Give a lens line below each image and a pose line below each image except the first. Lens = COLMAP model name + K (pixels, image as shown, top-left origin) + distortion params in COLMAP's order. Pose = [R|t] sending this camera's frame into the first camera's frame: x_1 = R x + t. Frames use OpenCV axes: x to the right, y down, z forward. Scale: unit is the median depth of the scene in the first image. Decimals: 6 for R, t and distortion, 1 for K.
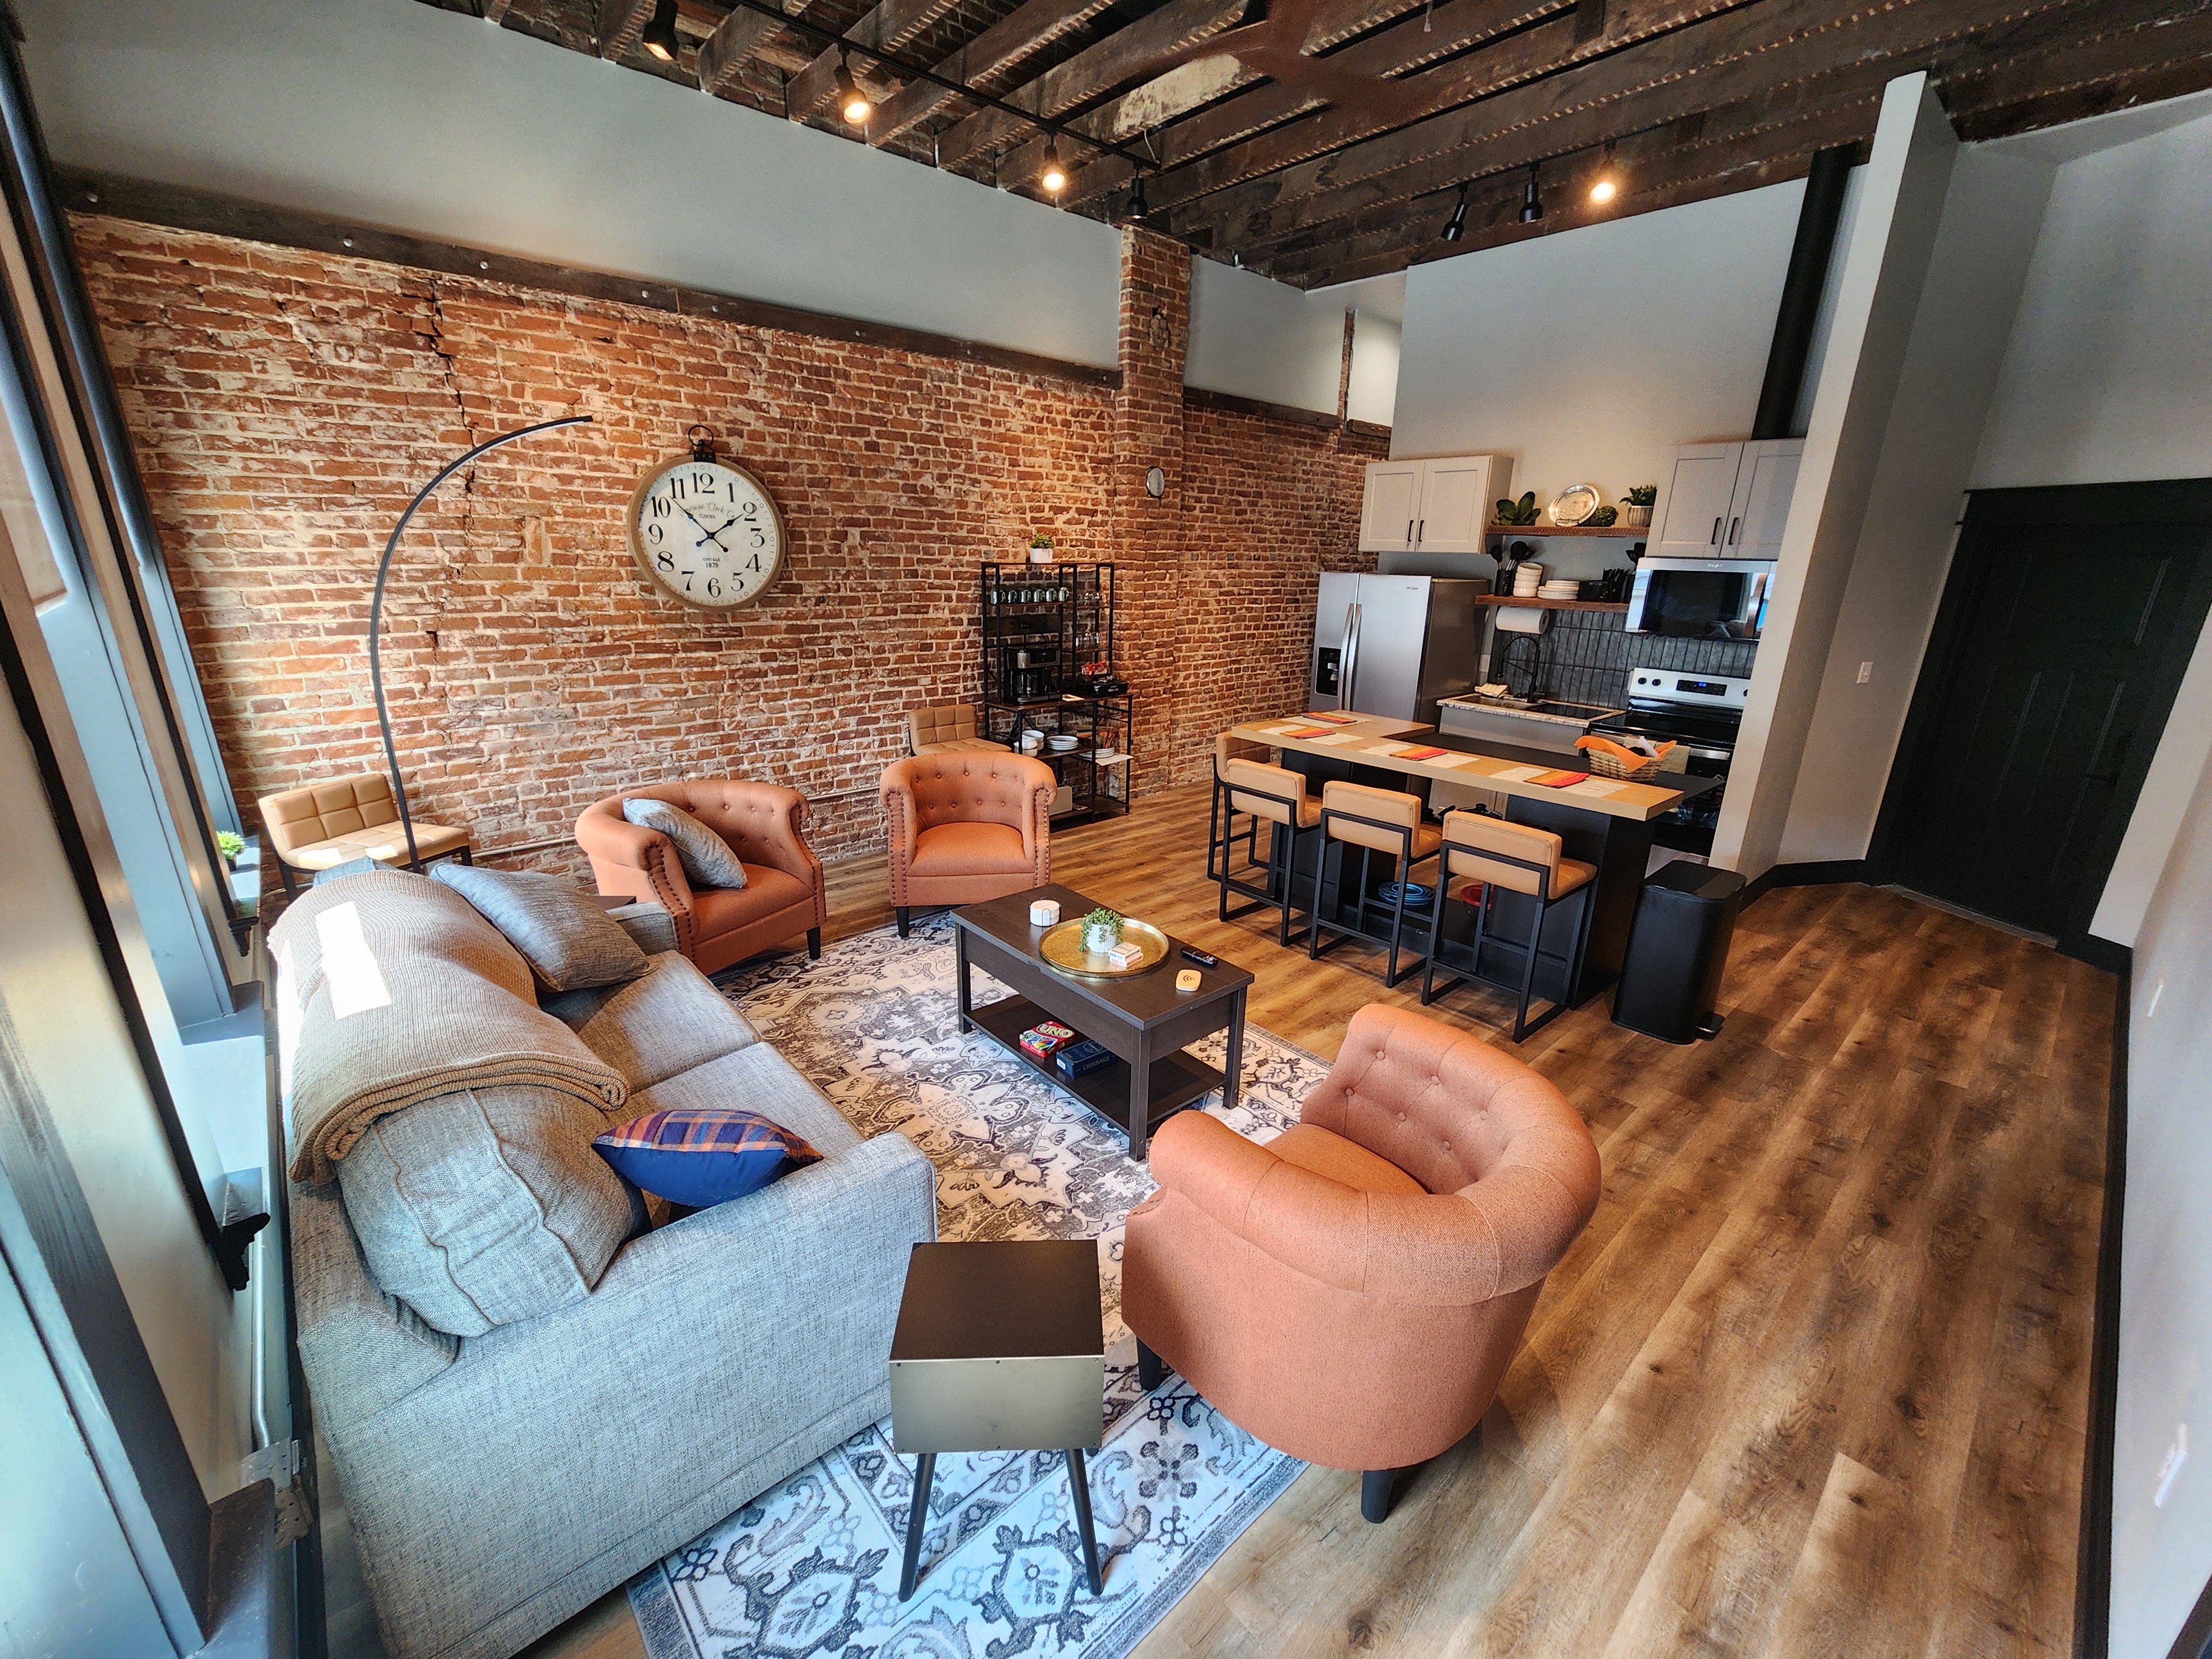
lens RADIAL K [[906.4, 0, 1097.6], [0, 906.4, 828.5], [0, 0, 1]] dist [-0.001034, 0.001207]
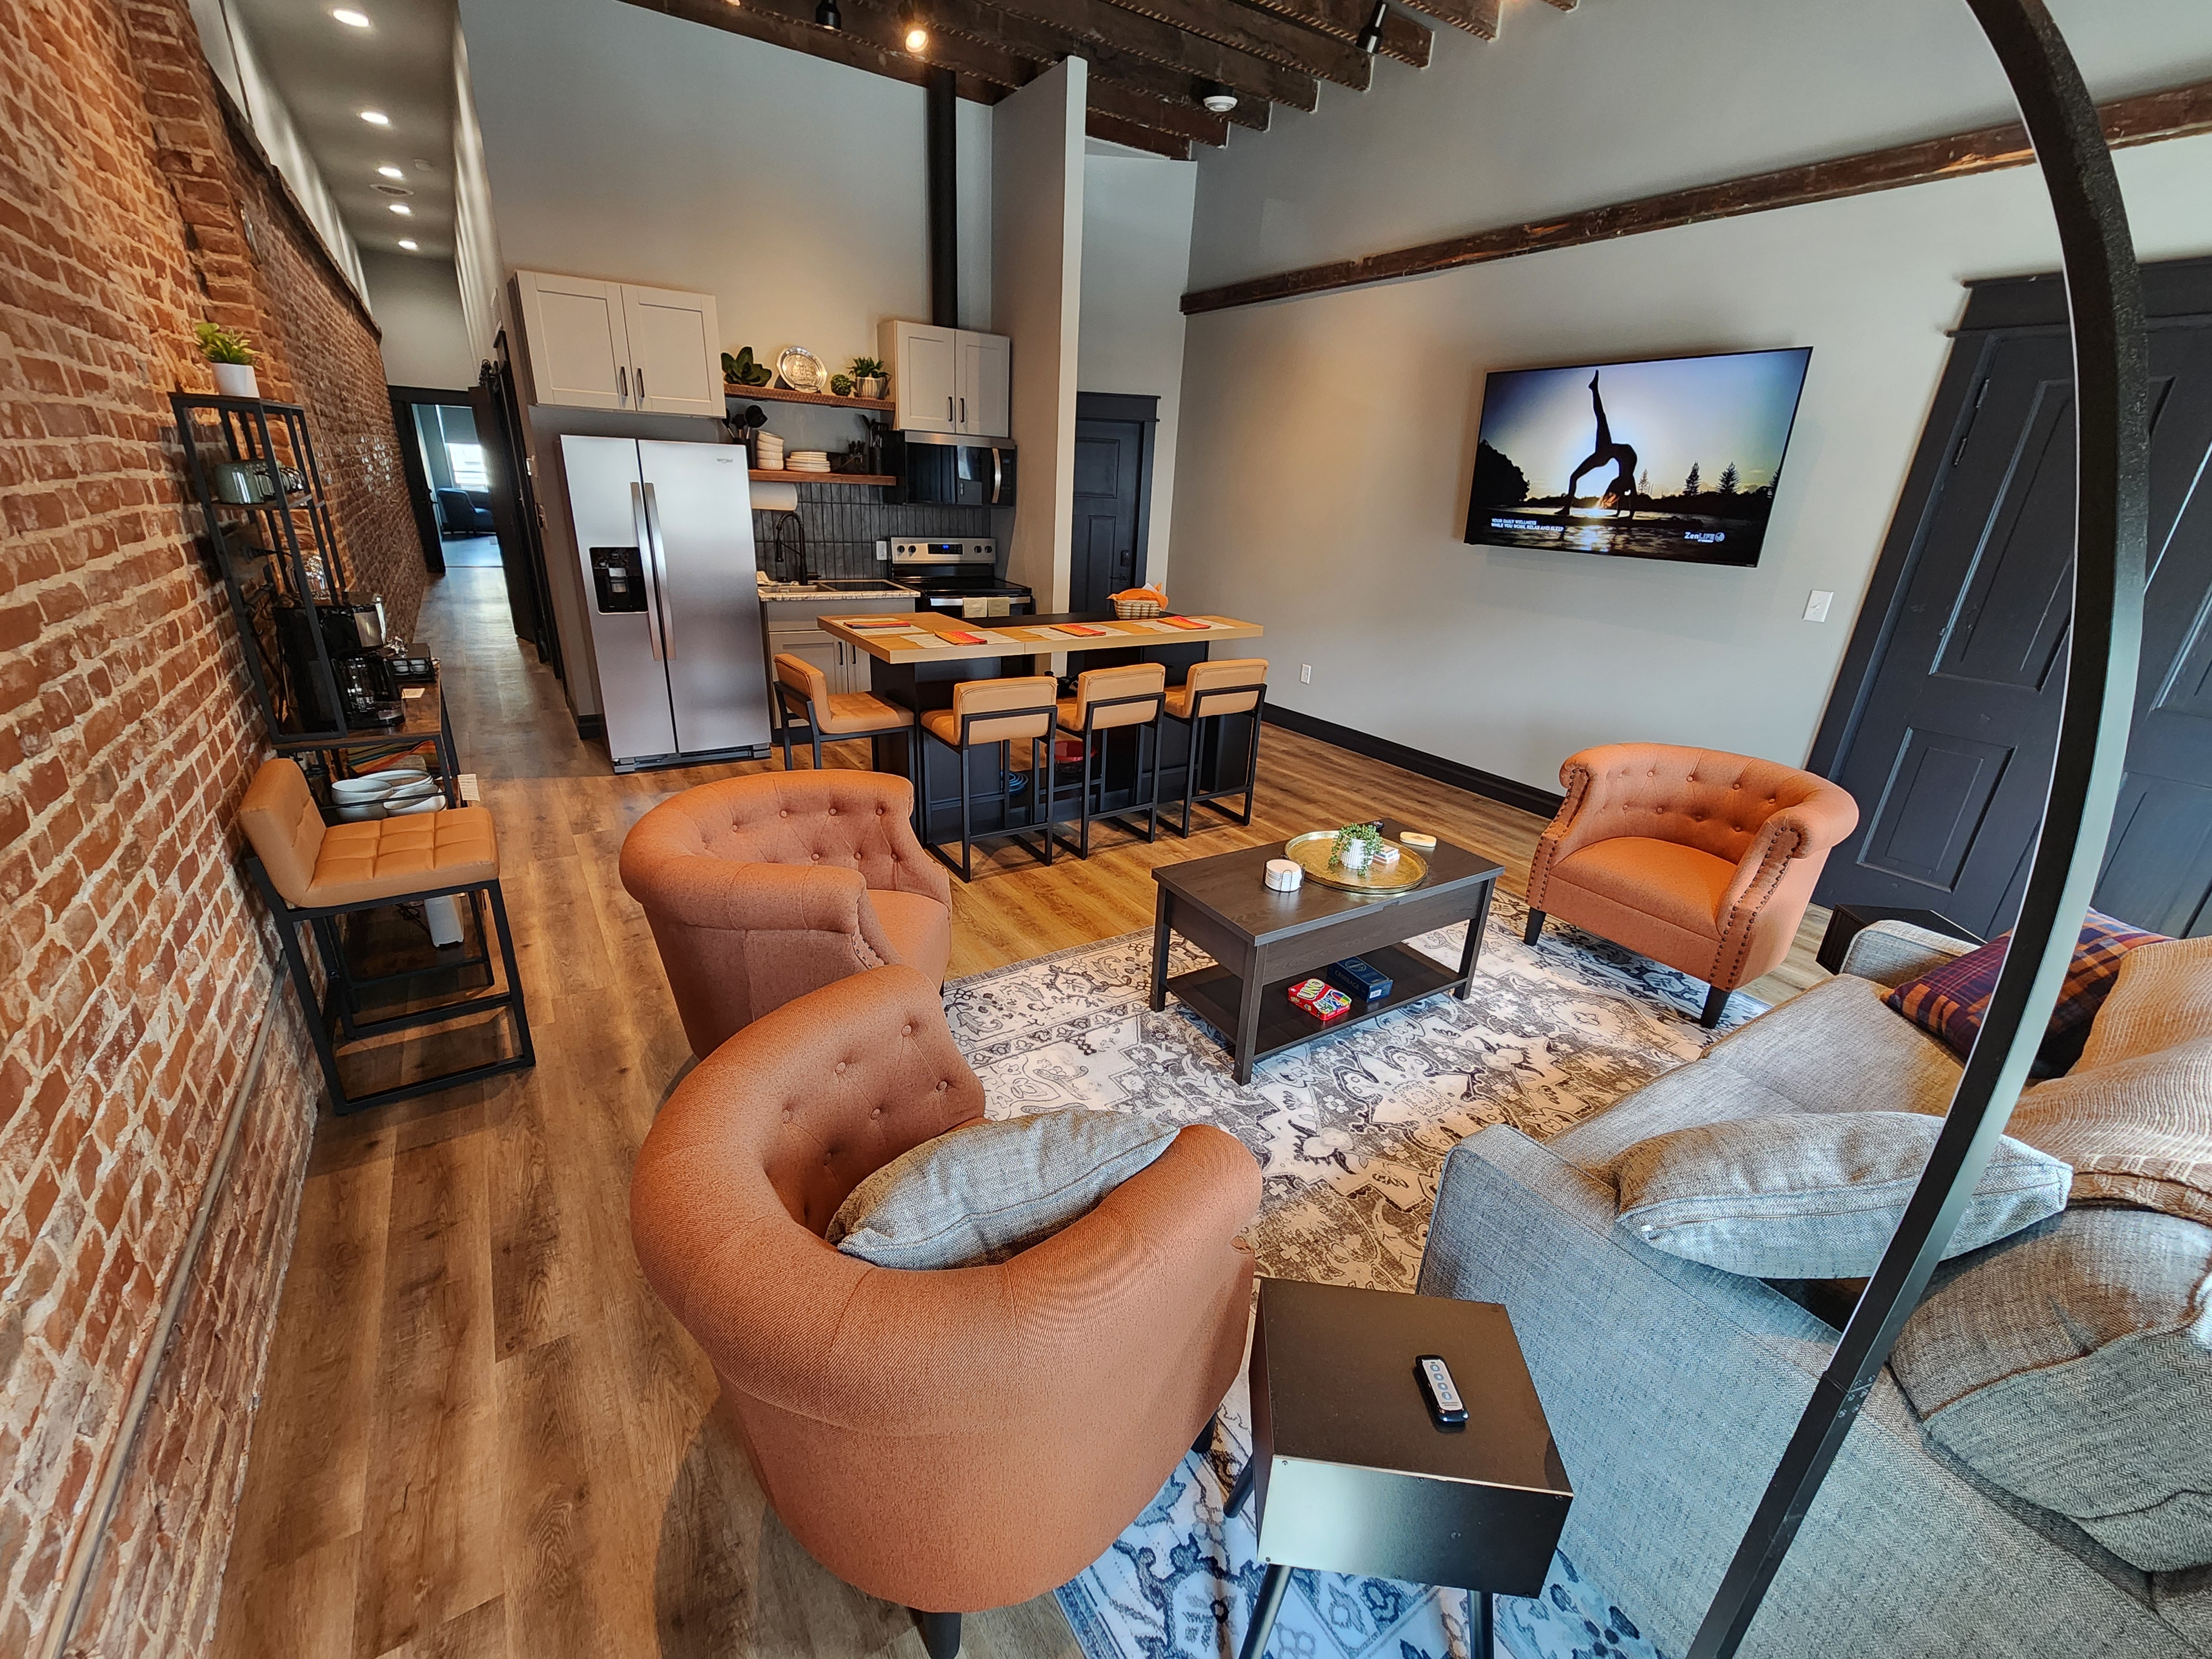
lens RADIAL K [[915.3, 0, 1106.9], [0, 915.3, 839.0], [0, 0, 1]] dist [0.001138, 0.000164]
pose [[0.148139, -0.380172, 0.912975, -0.785162], [0.254448, 0.906735, 0.336287, -0.242850], [-0.955673, 0.182487, 0.231057, 0.904599]]
